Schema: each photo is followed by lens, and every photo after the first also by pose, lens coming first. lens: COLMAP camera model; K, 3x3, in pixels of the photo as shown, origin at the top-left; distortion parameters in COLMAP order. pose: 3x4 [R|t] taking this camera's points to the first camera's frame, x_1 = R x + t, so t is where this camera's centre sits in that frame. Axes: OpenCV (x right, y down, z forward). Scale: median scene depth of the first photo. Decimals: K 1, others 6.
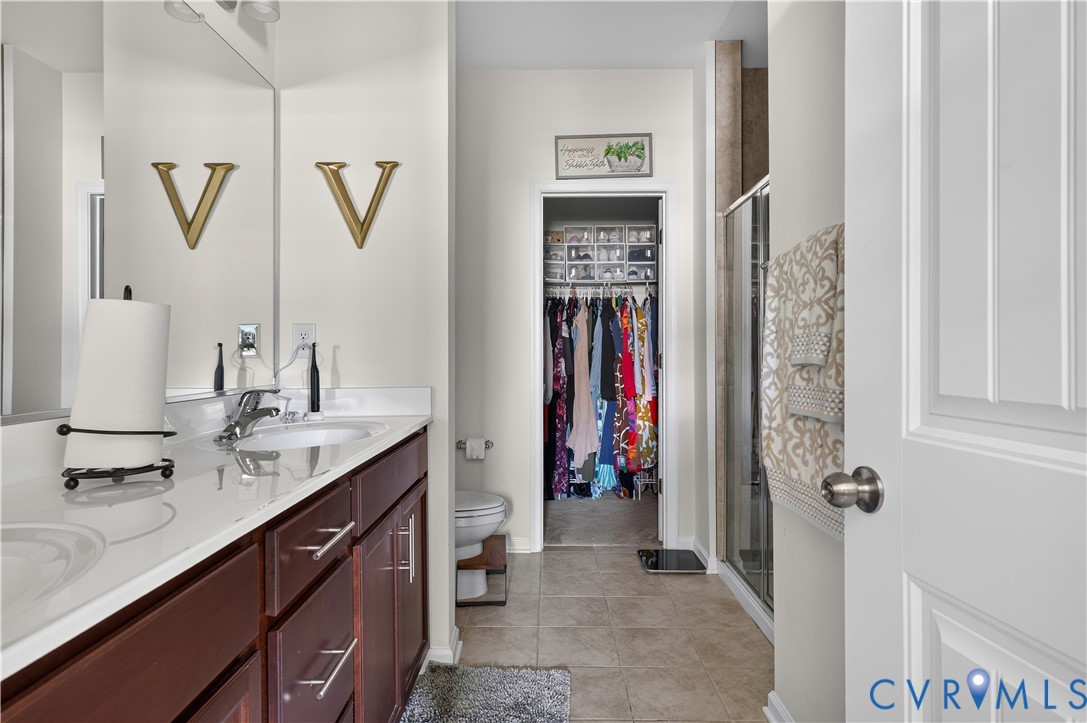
lens RADIAL K [[578.4, 0, 541.9], [0, 578.4, 346.0], [0, 0, 1]] dist [-0.002427, -0.000276]
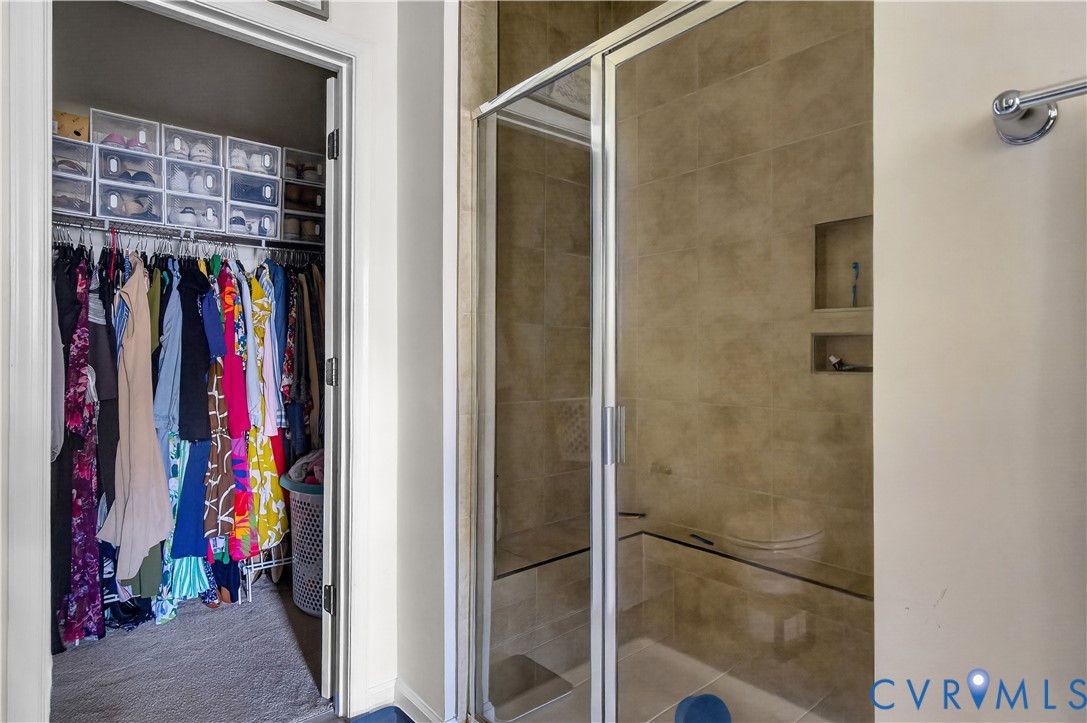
lens RADIAL K [[587.0, 0, 543.9], [0, 587.0, 354.2], [0, 0, 1]] dist [0.006465, 0.001391]
pose [[0.741446, 0.003132, 0.671005, -0.015343], [-0.012155, 0.999888, 0.008764, 0.001477], [-0.670902, -0.014654, 0.741401, 0.360815]]
